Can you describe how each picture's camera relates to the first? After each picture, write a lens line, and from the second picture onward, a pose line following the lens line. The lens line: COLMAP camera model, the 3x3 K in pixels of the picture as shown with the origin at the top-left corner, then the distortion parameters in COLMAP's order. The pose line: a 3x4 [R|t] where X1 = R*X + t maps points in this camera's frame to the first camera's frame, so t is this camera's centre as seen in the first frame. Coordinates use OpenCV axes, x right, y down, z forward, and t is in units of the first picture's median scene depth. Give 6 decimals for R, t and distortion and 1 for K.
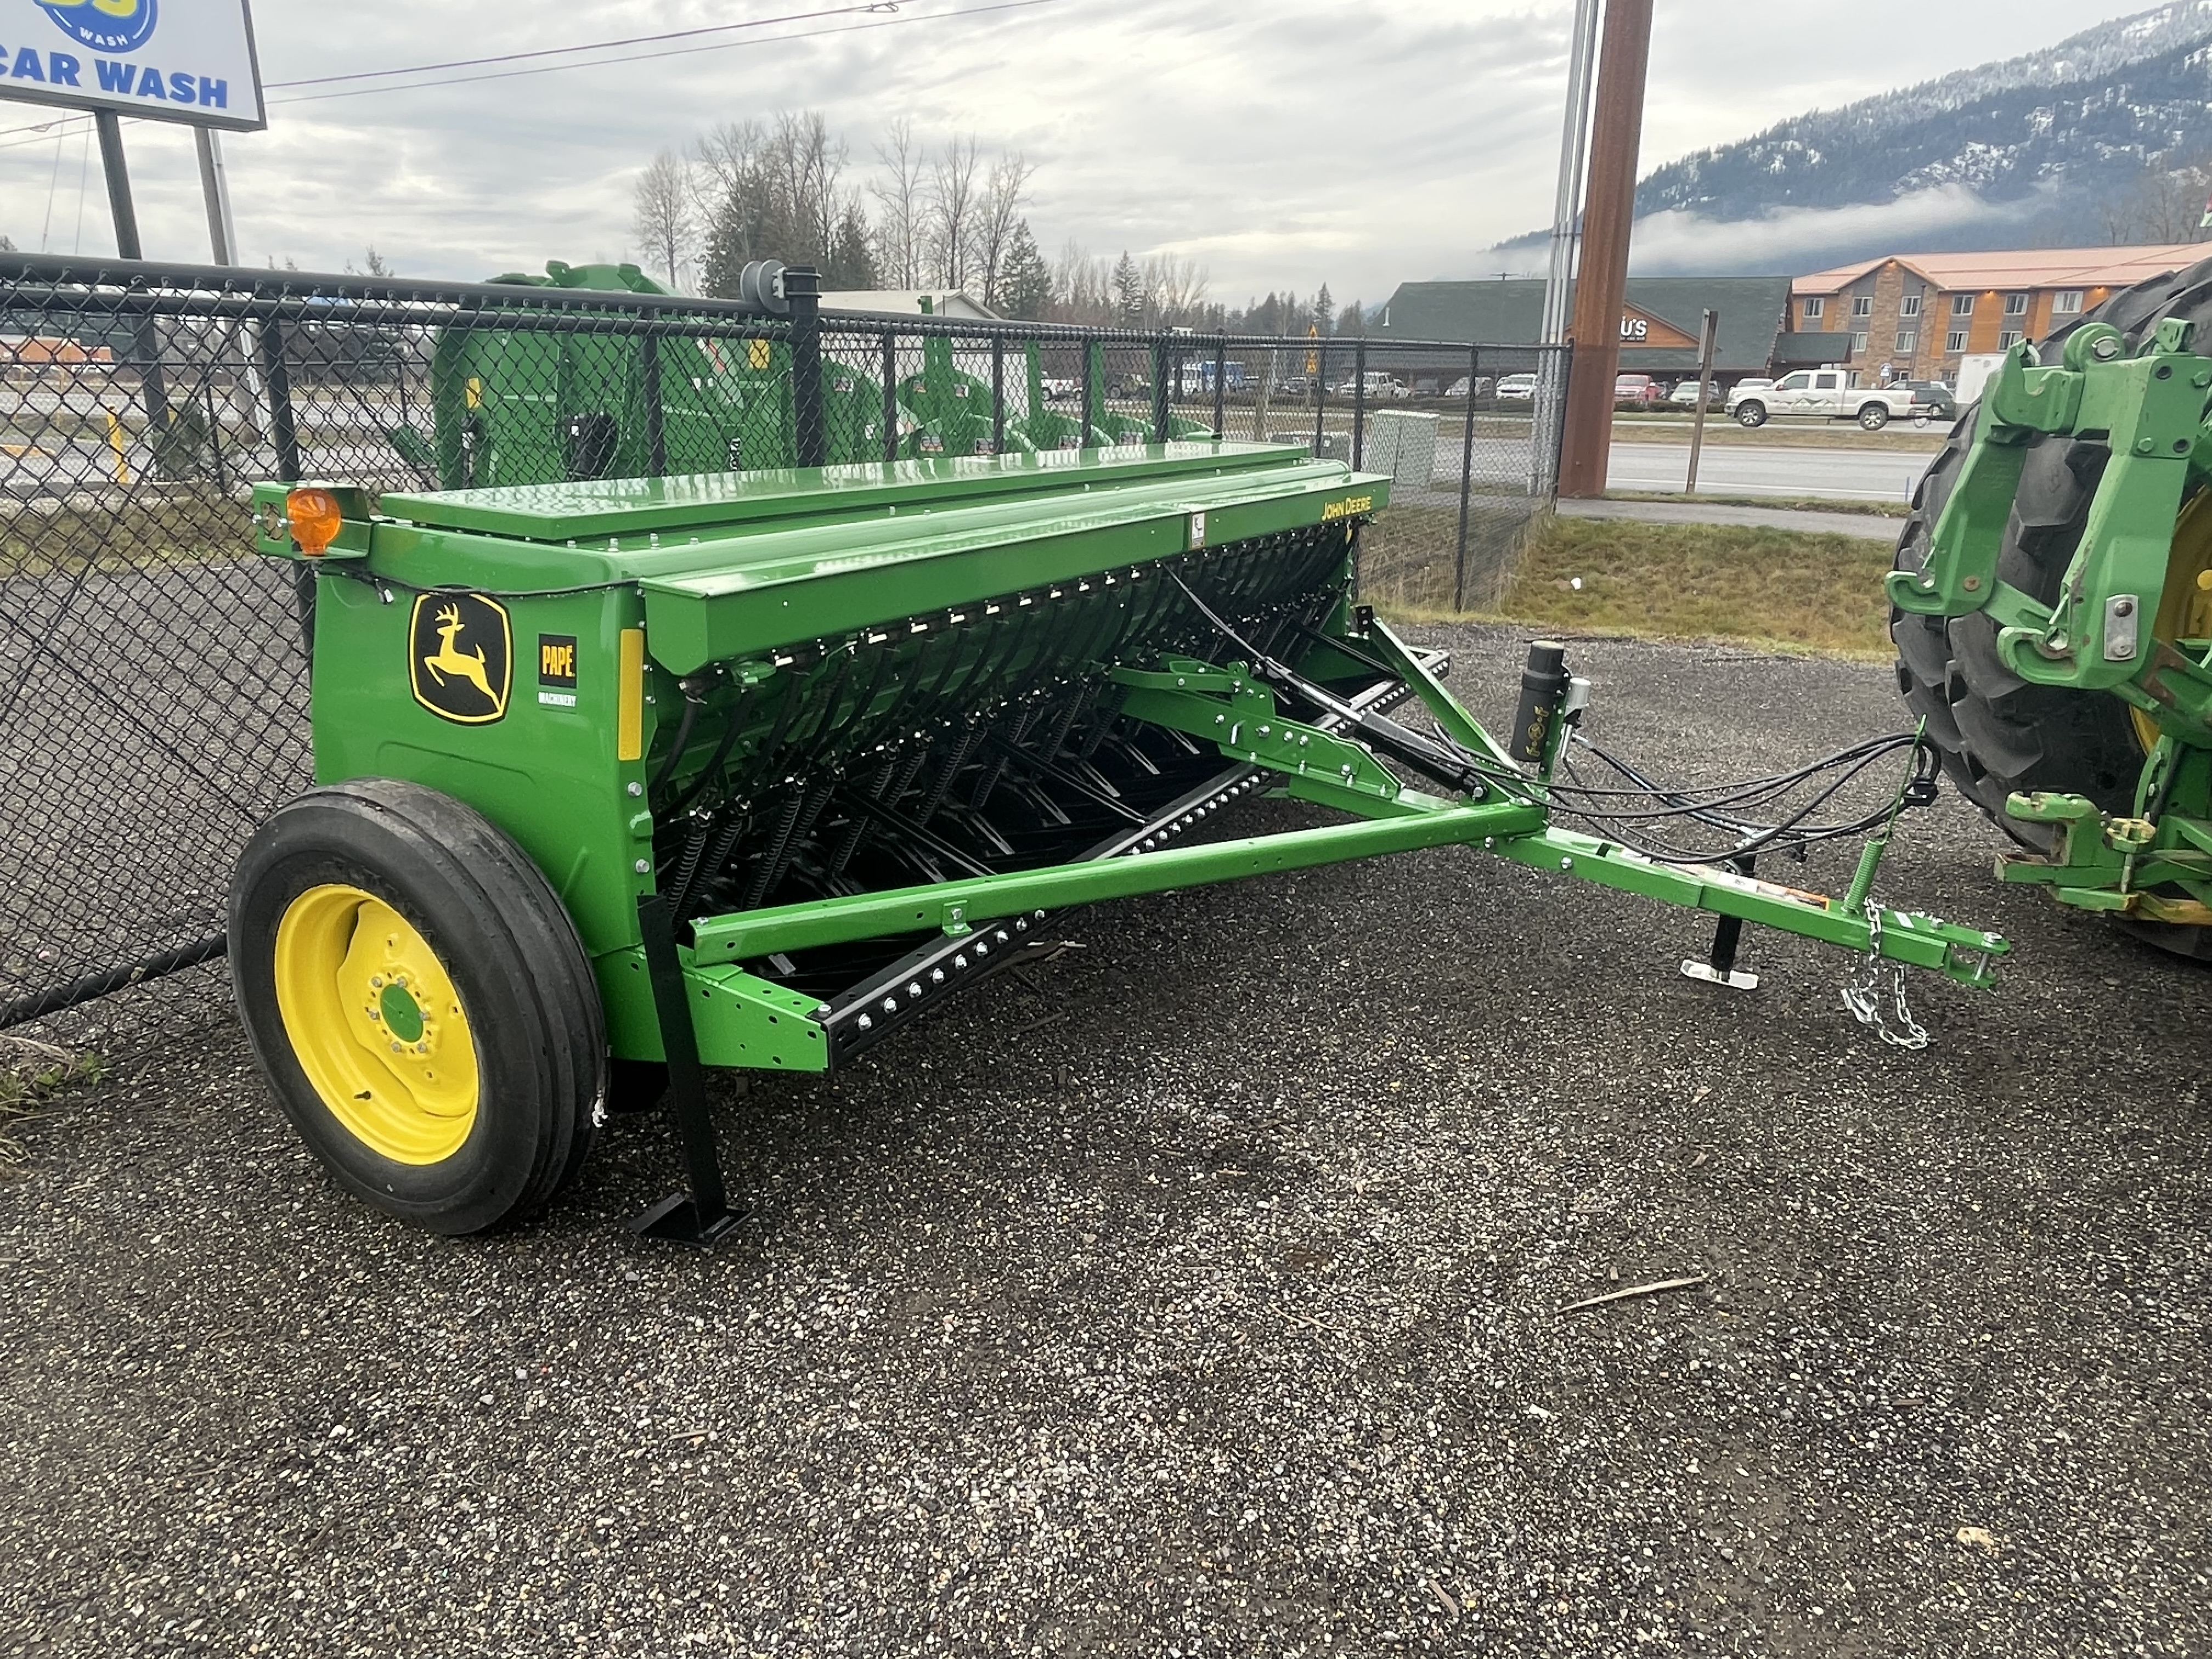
lens RADIAL K [[1452.5, 0, 1106.0], [0, 1452.5, 829.5], [0, 0, 1]] dist [-0.002315, -0.000504]
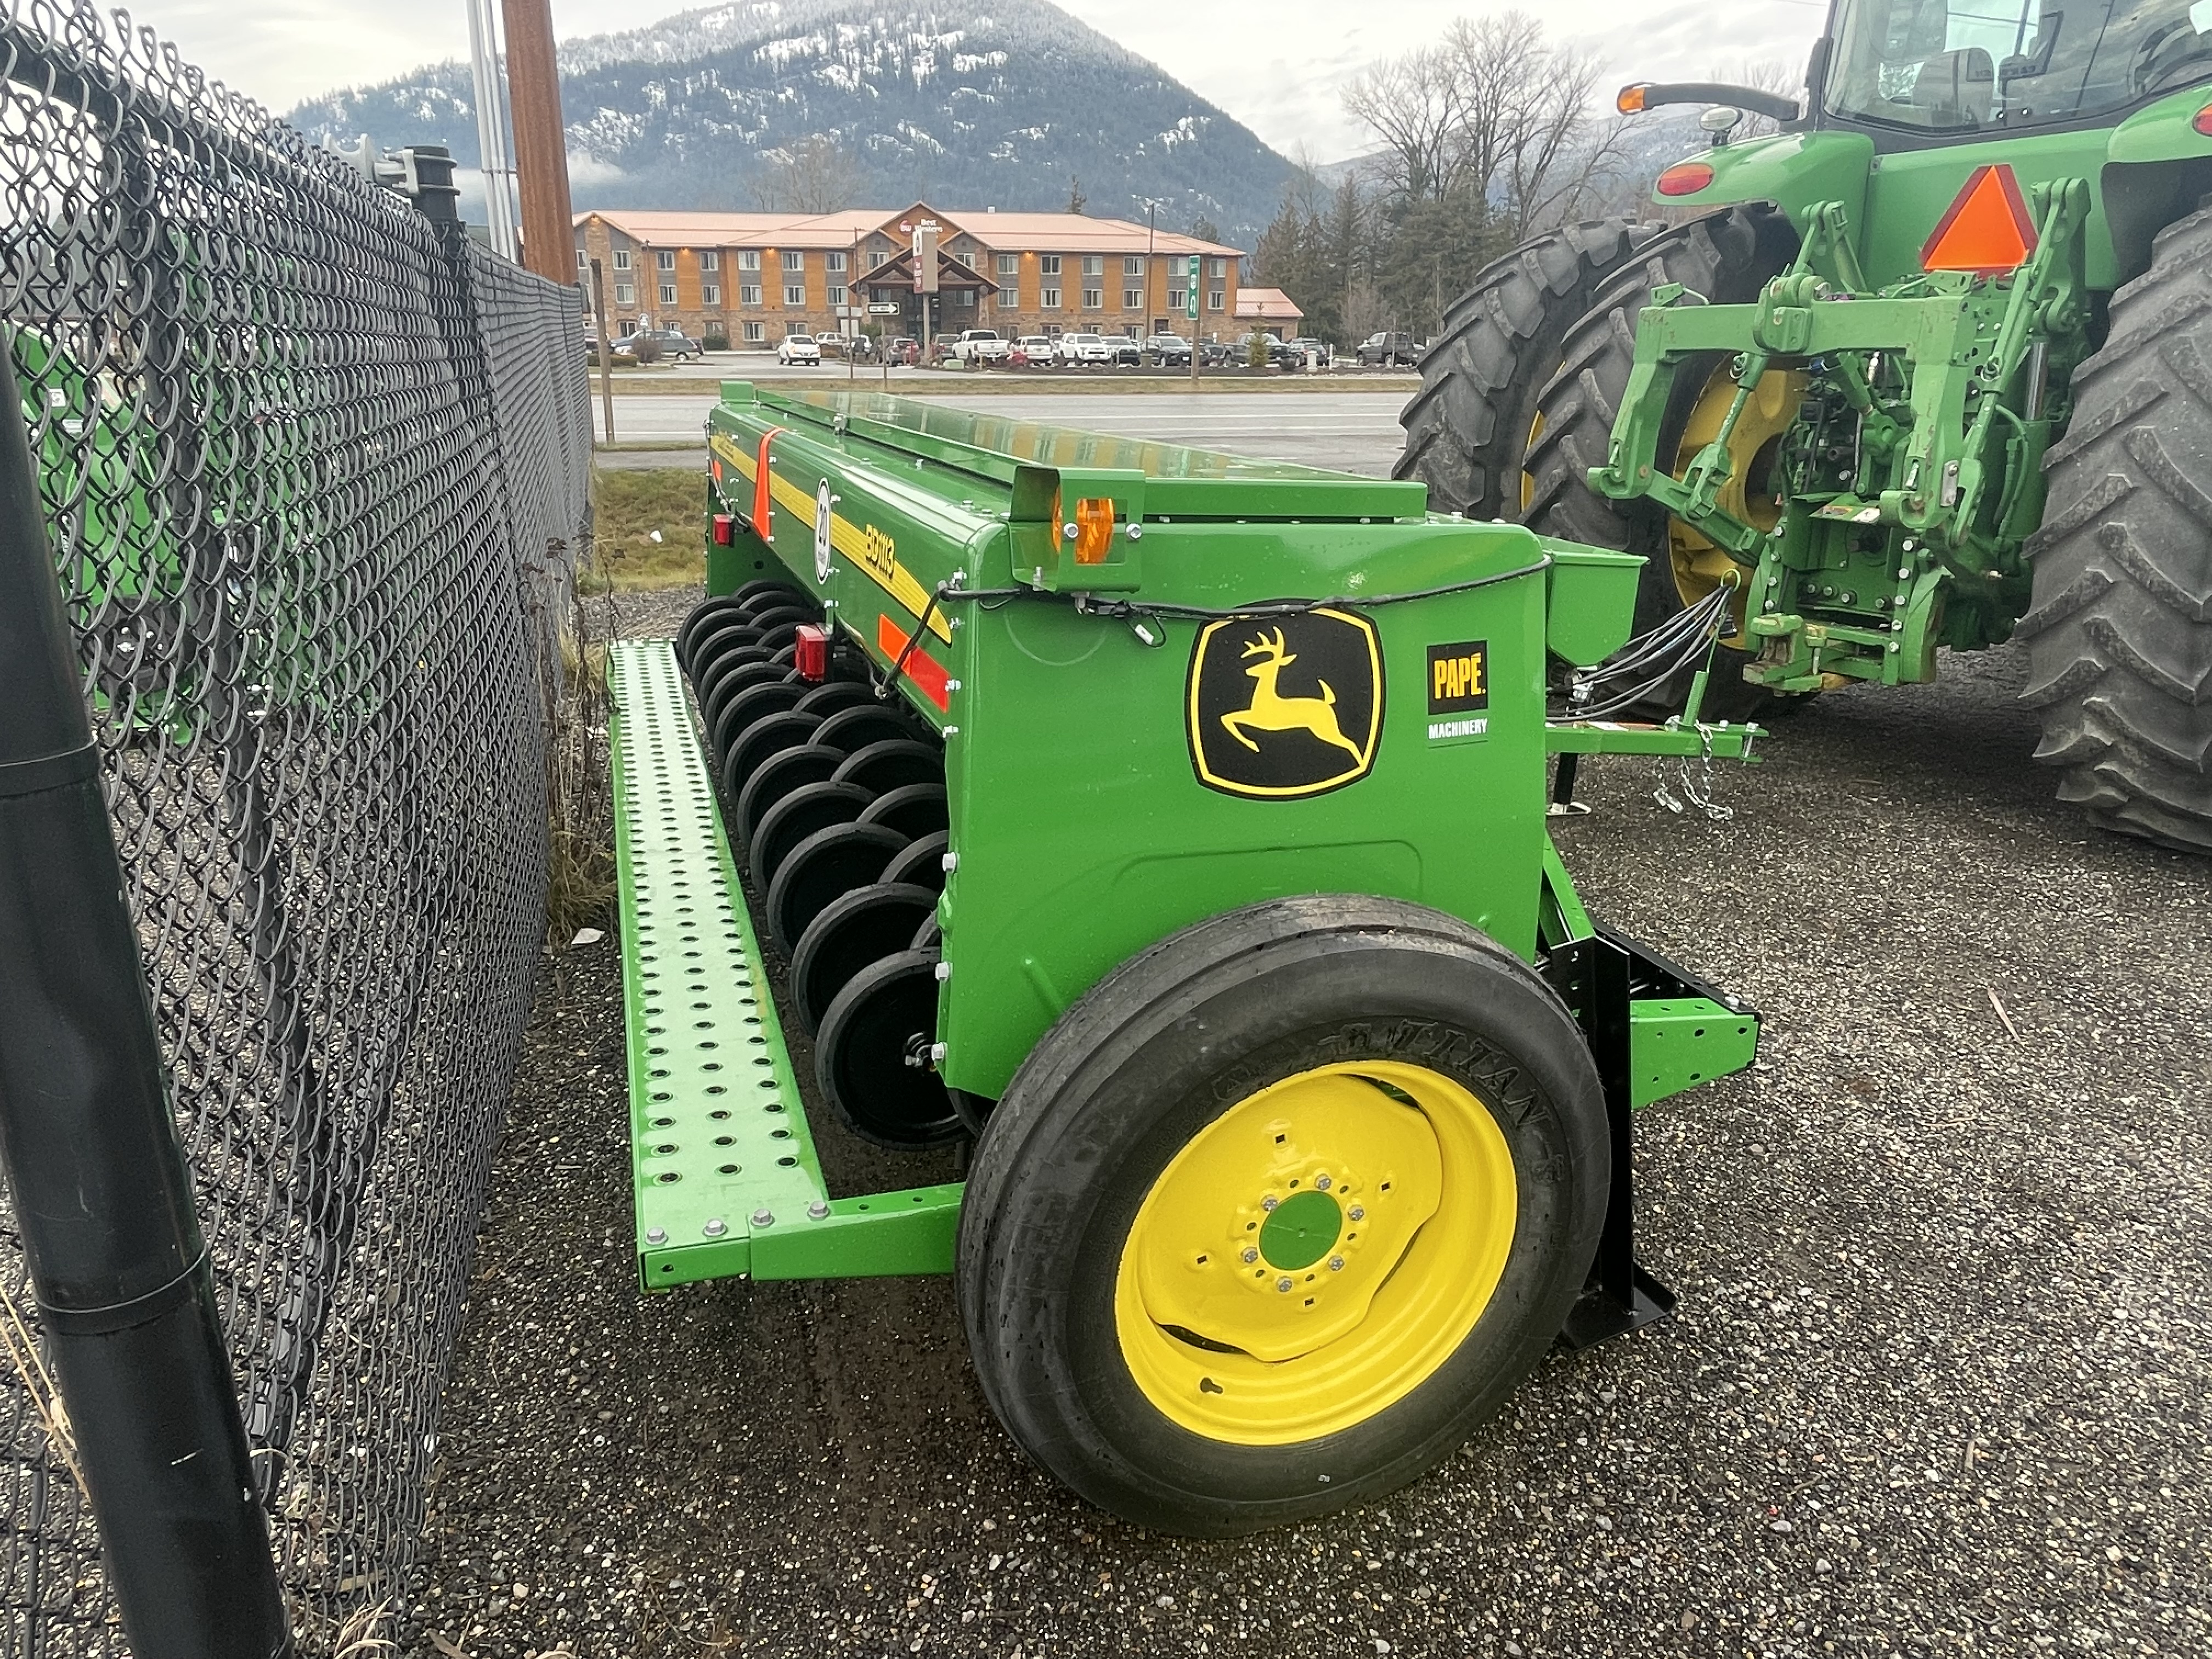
lens RADIAL K [[1443.6, 0, 1106.0], [0, 1443.6, 829.5], [0, 0, 1]] dist [0.000230, -0.003887]
pose [[0.690922, -0.237668, 0.682746, -0.982064], [0.215511, 0.969188, 0.119288, -0.160412], [-0.690060, 0.064721, 0.720853, 0.568154]]
